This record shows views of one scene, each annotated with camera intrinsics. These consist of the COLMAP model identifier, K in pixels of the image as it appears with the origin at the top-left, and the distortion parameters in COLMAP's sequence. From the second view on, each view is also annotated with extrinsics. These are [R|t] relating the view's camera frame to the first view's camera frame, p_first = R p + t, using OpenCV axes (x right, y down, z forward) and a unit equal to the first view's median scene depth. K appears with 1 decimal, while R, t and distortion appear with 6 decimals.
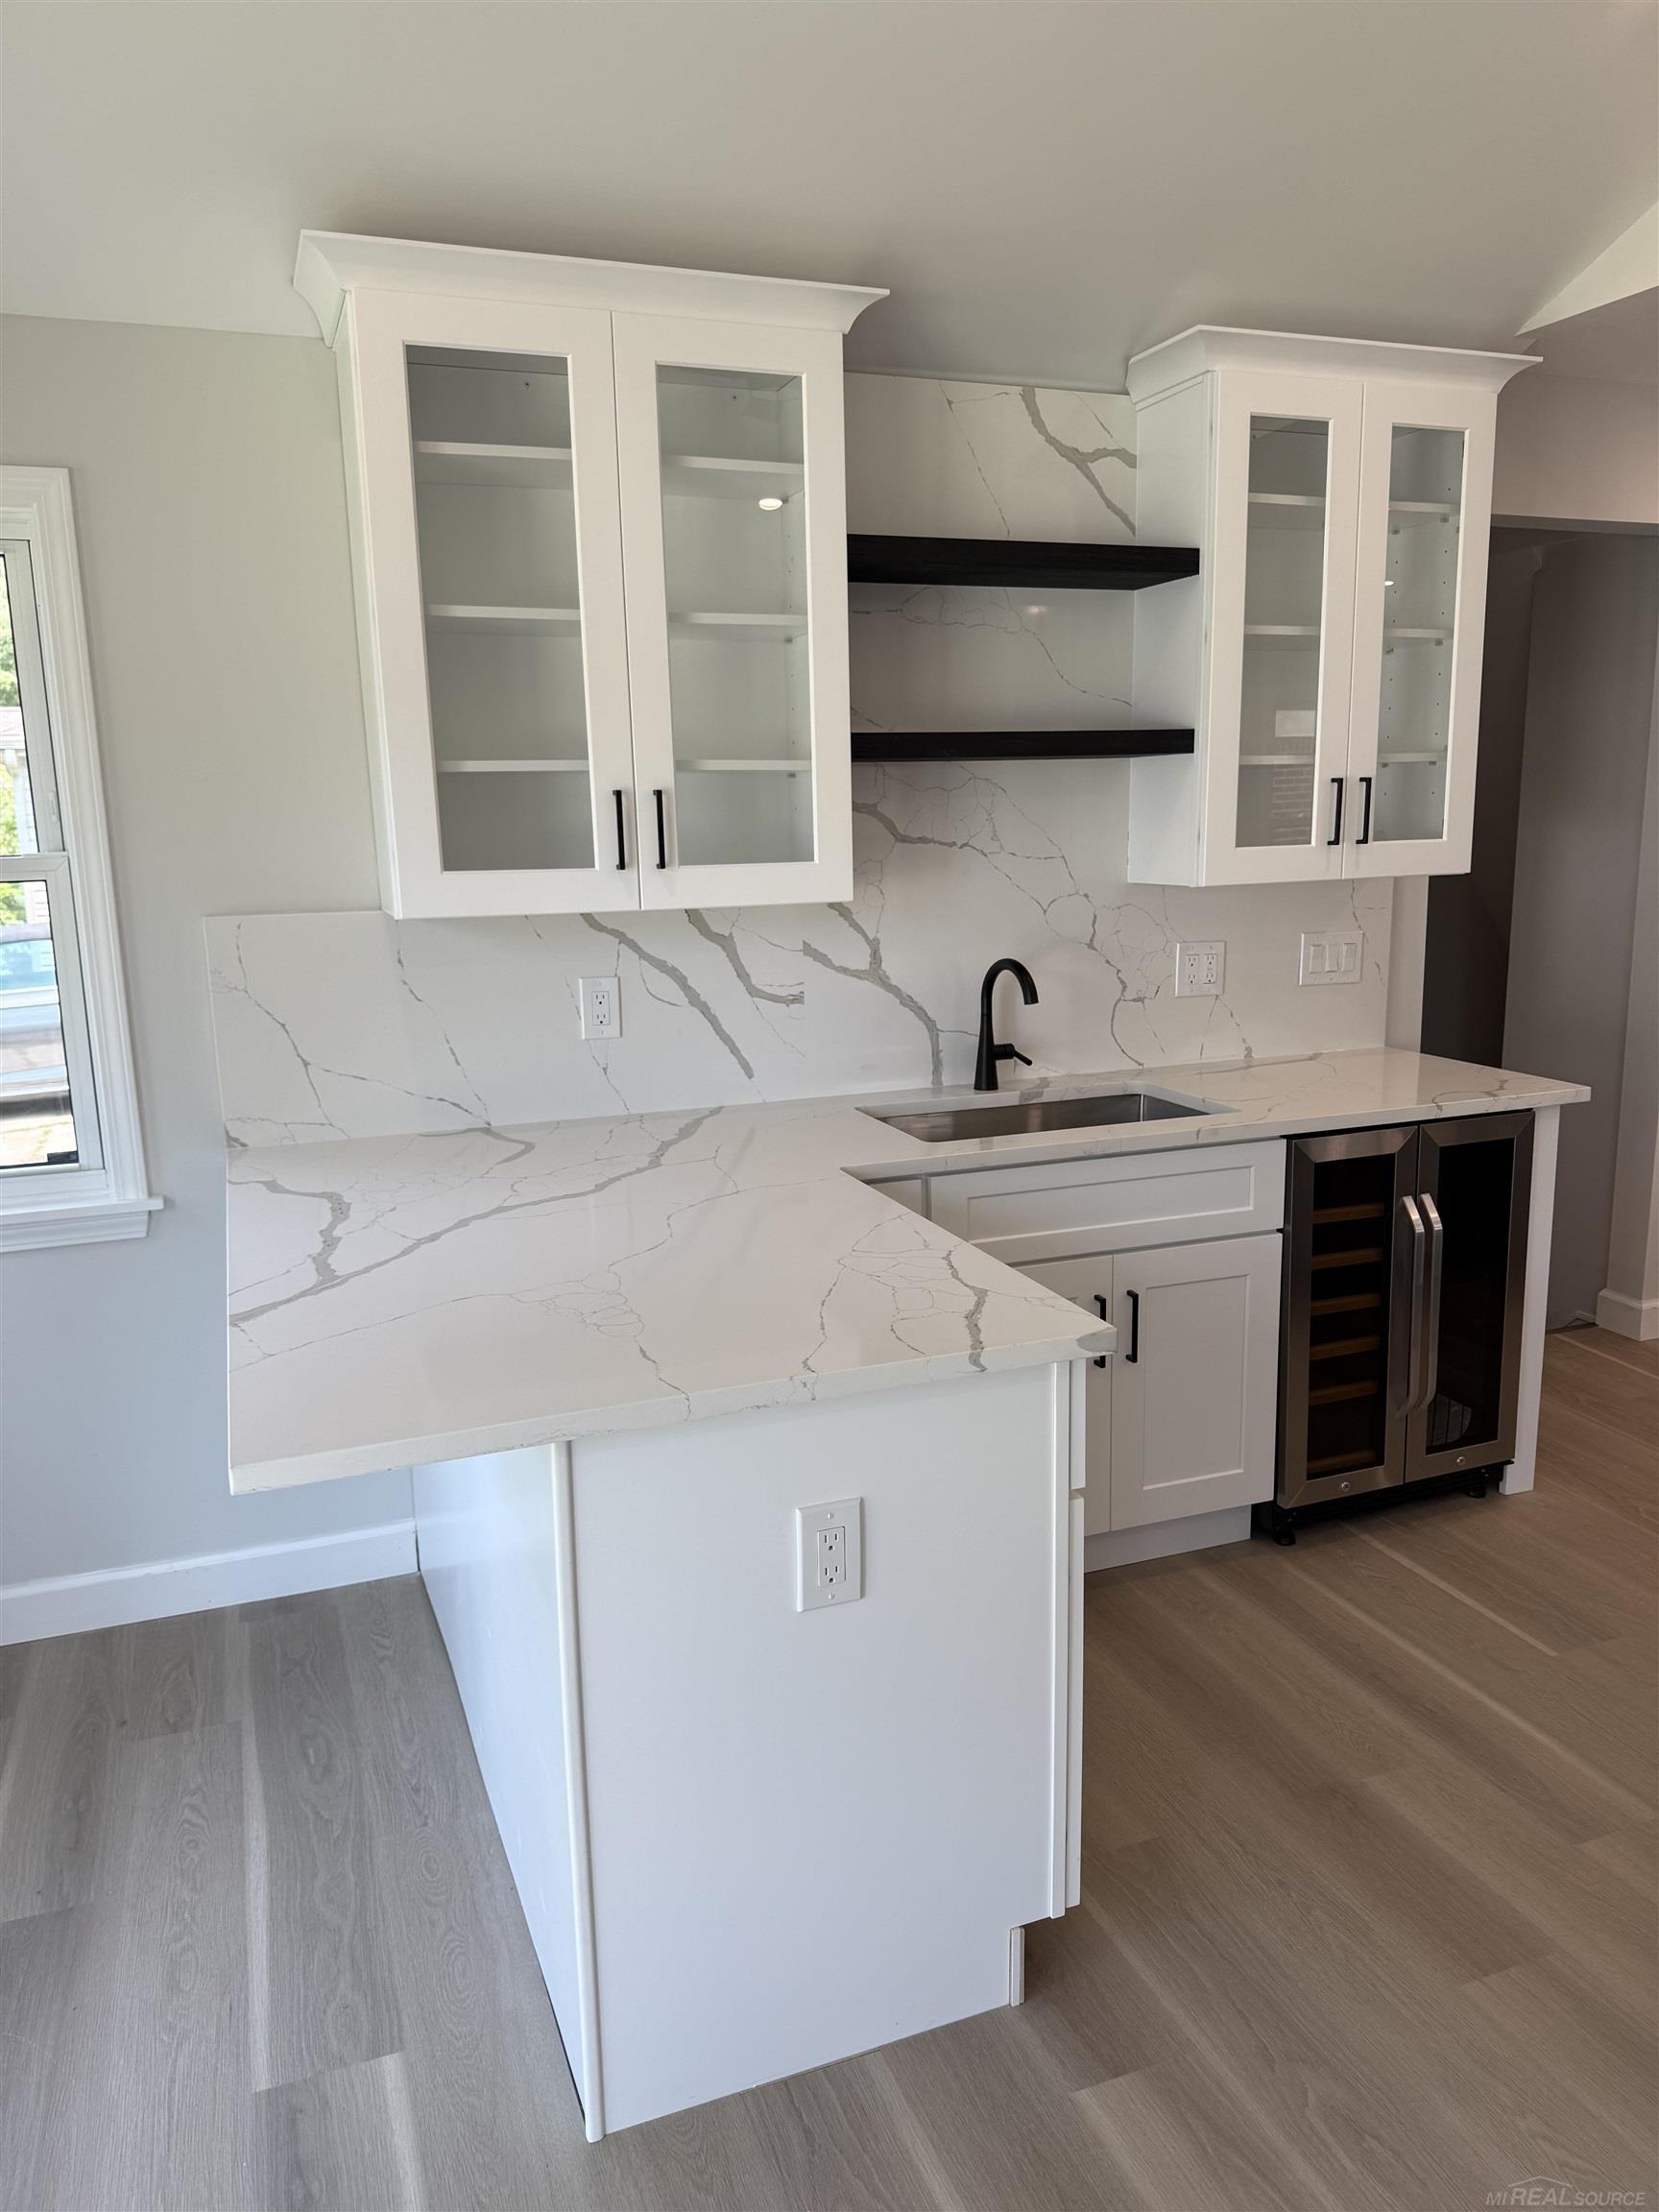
lens RADIAL K [[1544.2, 0, 829.1], [0, 1544.2, 1121.5], [0, 0, 1]] dist [0.053940, -0.033516]
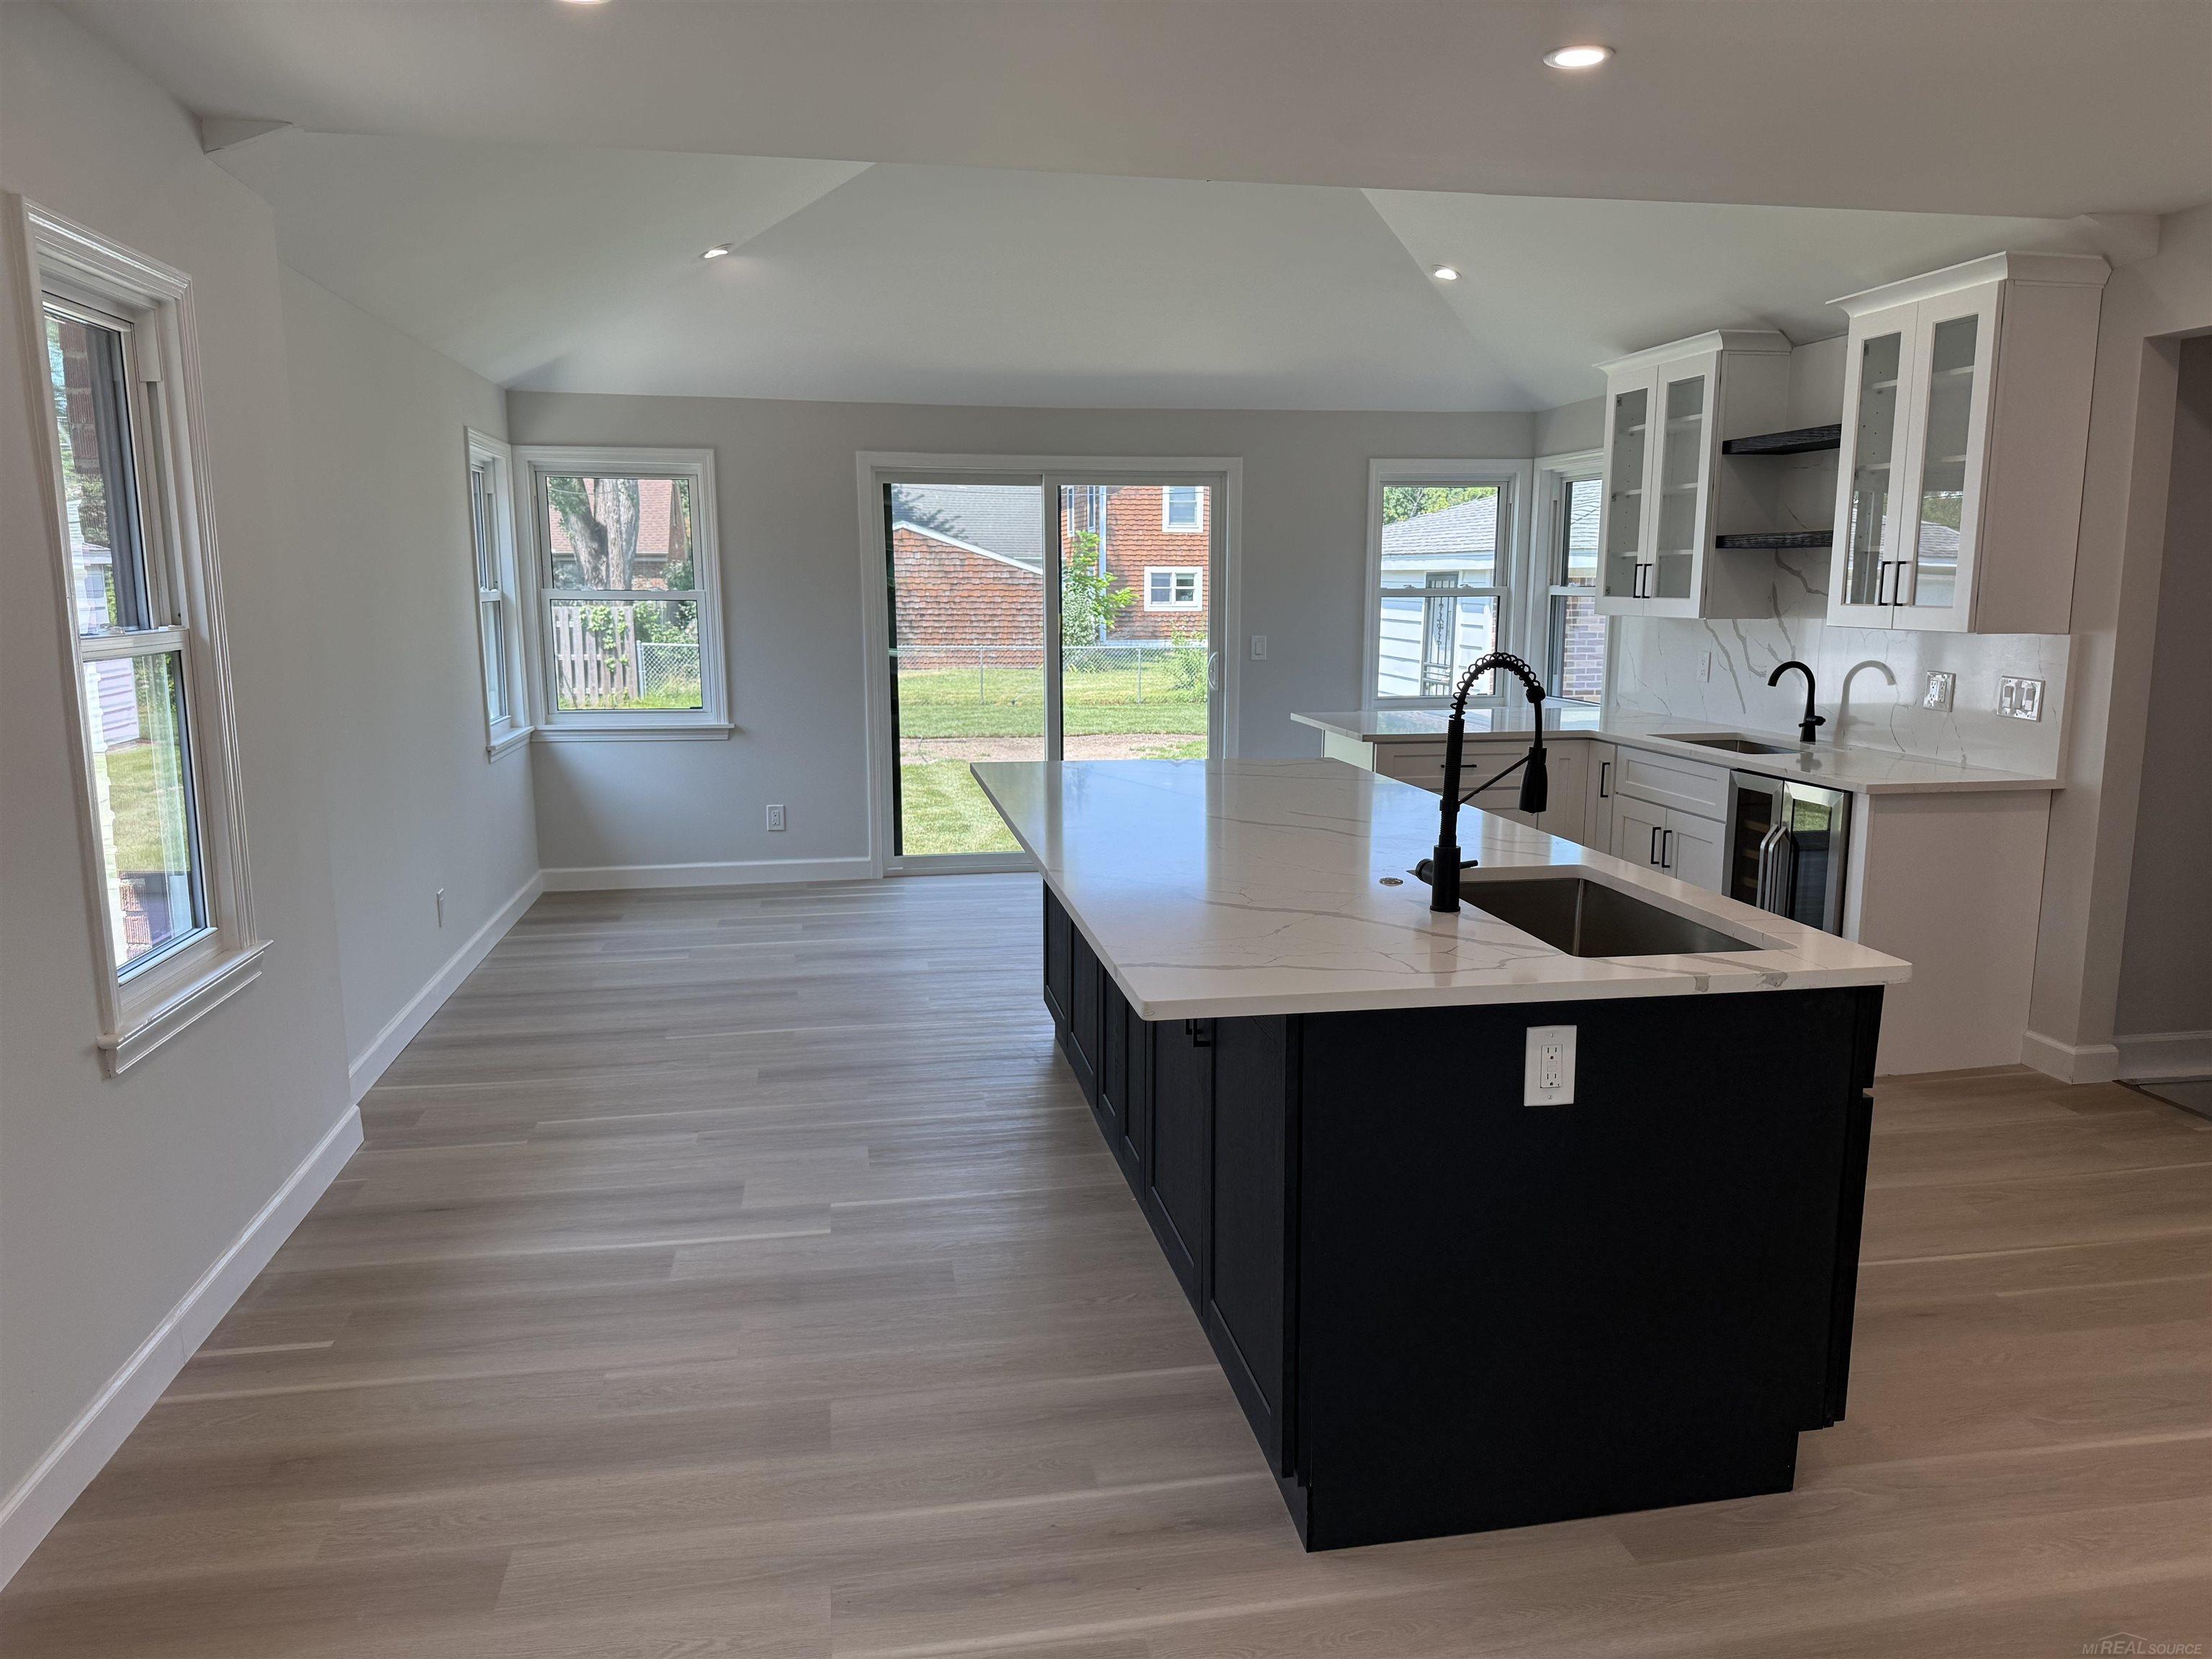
lens RADIAL K [[1544.2, 0, 1105.0], [0, 1544.2, 826.3], [0, 0, 1]] dist [0.053940, -0.033516]
pose [[-0.183933, 0.180003, -0.966316, 2.013352], [-0.191929, 0.957589, 0.214910, -0.159735], [0.964019, 0.224994, -0.141585, 0.564309]]
